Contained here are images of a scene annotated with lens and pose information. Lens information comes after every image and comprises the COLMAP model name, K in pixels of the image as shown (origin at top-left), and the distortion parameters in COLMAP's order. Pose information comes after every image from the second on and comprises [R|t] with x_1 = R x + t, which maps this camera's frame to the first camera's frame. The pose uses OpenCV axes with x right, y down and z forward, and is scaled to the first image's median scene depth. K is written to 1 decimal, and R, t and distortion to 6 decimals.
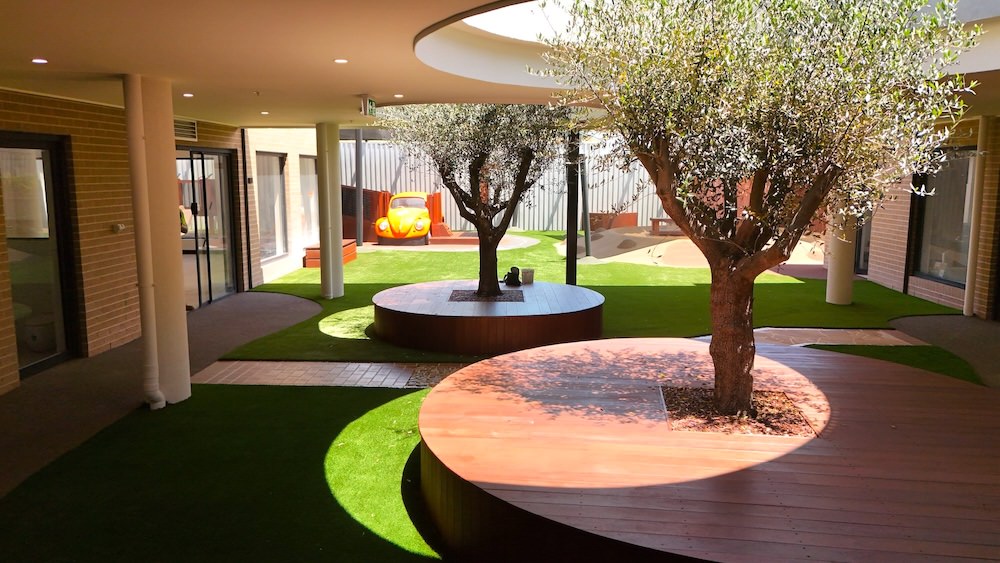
lens RADIAL K [[746.0, 0, 499.8], [0, 746.0, 280.7], [0, 0, 1]] dist [0.034566, -0.010154]
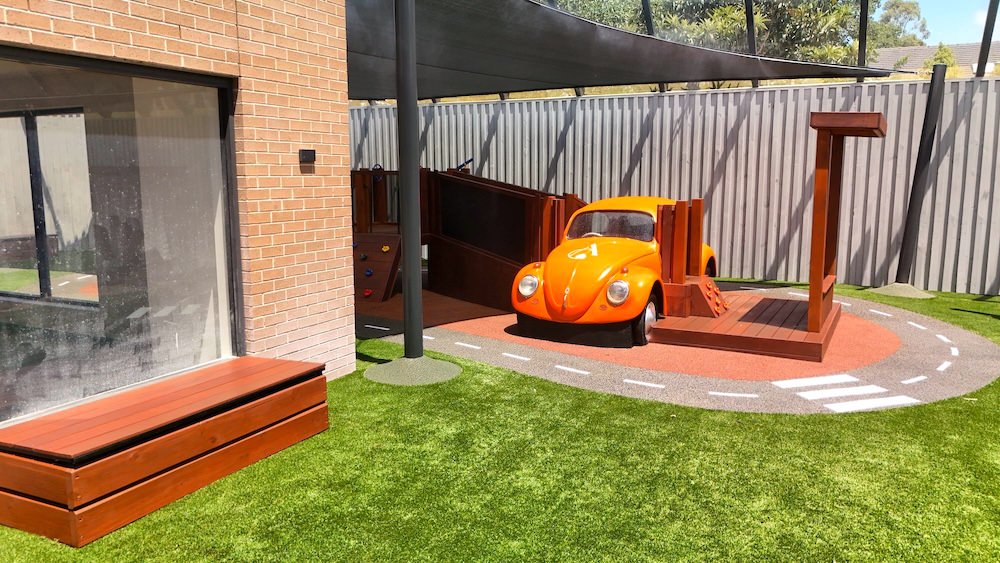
lens RADIAL K [[746.0, 0, 501.6], [0, 746.0, 281.1], [0, 0, 1]] dist [0.034566, -0.010154]
pose [[0.905919, 0.056355, -0.419684, -0.006736], [-0.053451, 0.998396, 0.018685, -0.081424], [0.420064, 0.005505, 0.907478, 0.635015]]
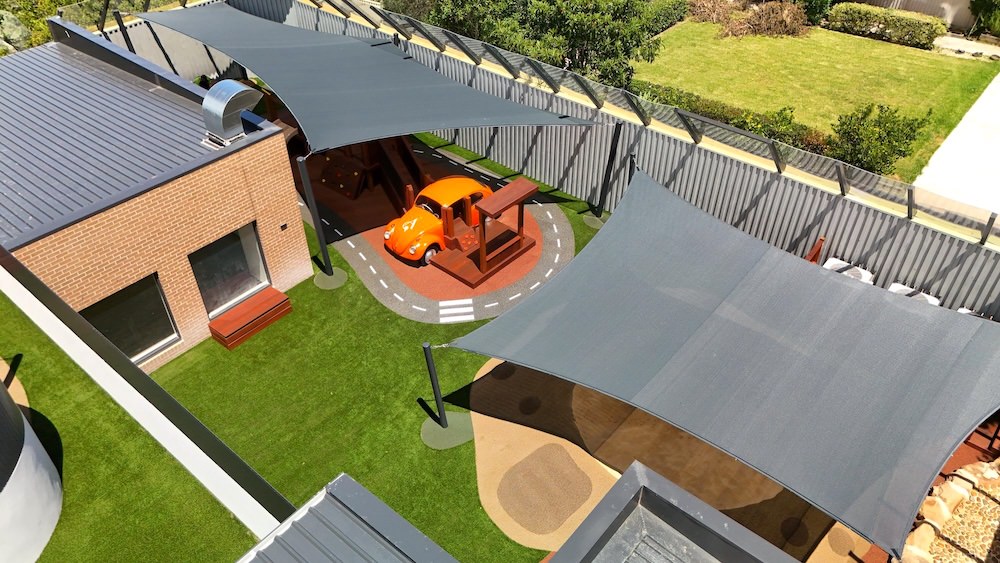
lens RADIAL K [[746.0, 0, 509.7], [0, 746.0, 286.9], [0, 0, 1]] dist [0.034566, -0.010154]
pose [[0.787847, 0.392248, -0.474803, 0.457263], [-0.083445, 0.831824, 0.548731, -0.561047], [0.610191, -0.392696, 0.688081, 0.390258]]
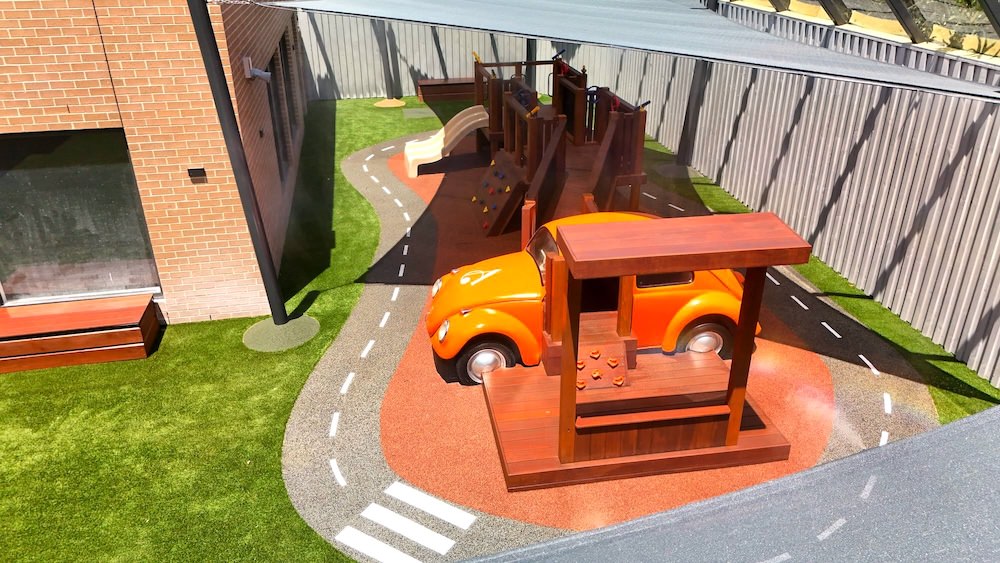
lens RADIAL K [[746.0, 0, 495.2], [0, 746.0, 283.4], [0, 0, 1]] dist [0.034566, -0.010154]
pose [[0.217329, 0.428823, -0.876858, 0.214499], [-0.127846, 0.903096, 0.409968, -0.248911], [0.967690, 0.023005, 0.251092, 0.913281]]
